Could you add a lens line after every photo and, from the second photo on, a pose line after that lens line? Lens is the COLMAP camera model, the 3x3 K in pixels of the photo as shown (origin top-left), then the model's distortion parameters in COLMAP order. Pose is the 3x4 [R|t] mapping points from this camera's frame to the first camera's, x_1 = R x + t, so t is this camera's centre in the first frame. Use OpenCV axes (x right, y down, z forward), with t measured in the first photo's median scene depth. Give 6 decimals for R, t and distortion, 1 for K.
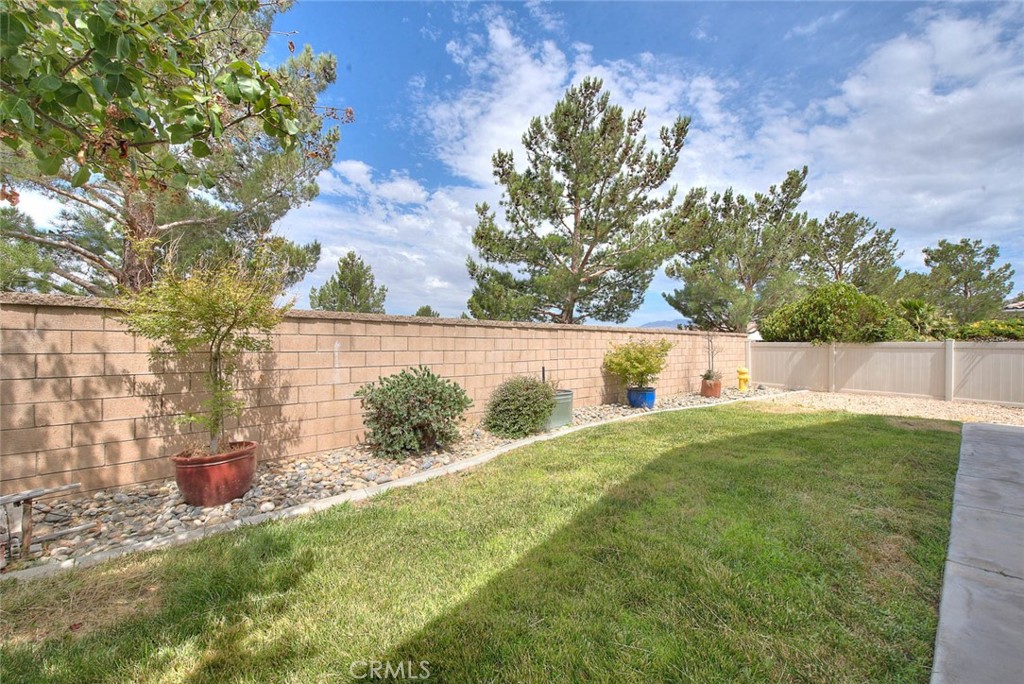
lens RADIAL K [[405.7, 0, 509.3], [0, 405.7, 344.4], [0, 0, 1]] dist [-0.001458, -0.000308]
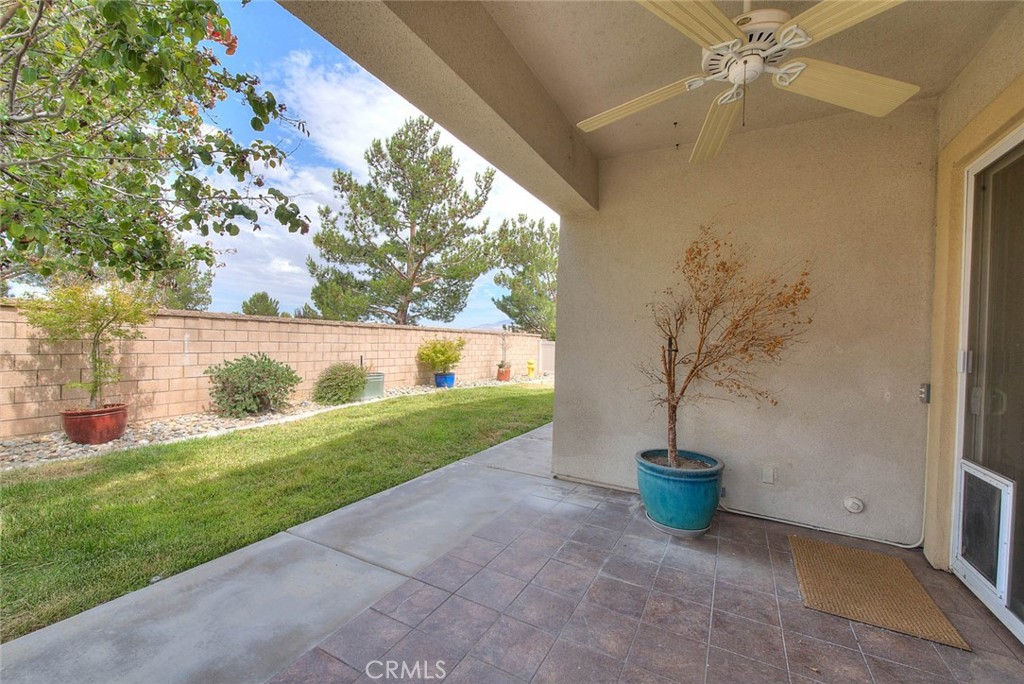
lens RADIAL K [[405.7, 0, 509.3], [0, 405.7, 344.4], [0, 0, 1]] dist [-0.001458, -0.000308]
pose [[0.940143, 0.020053, 0.340189, 0.047295], [-0.024442, 0.999664, 0.008622, -0.003321], [-0.339902, -0.016421, 0.940318, -0.248932]]
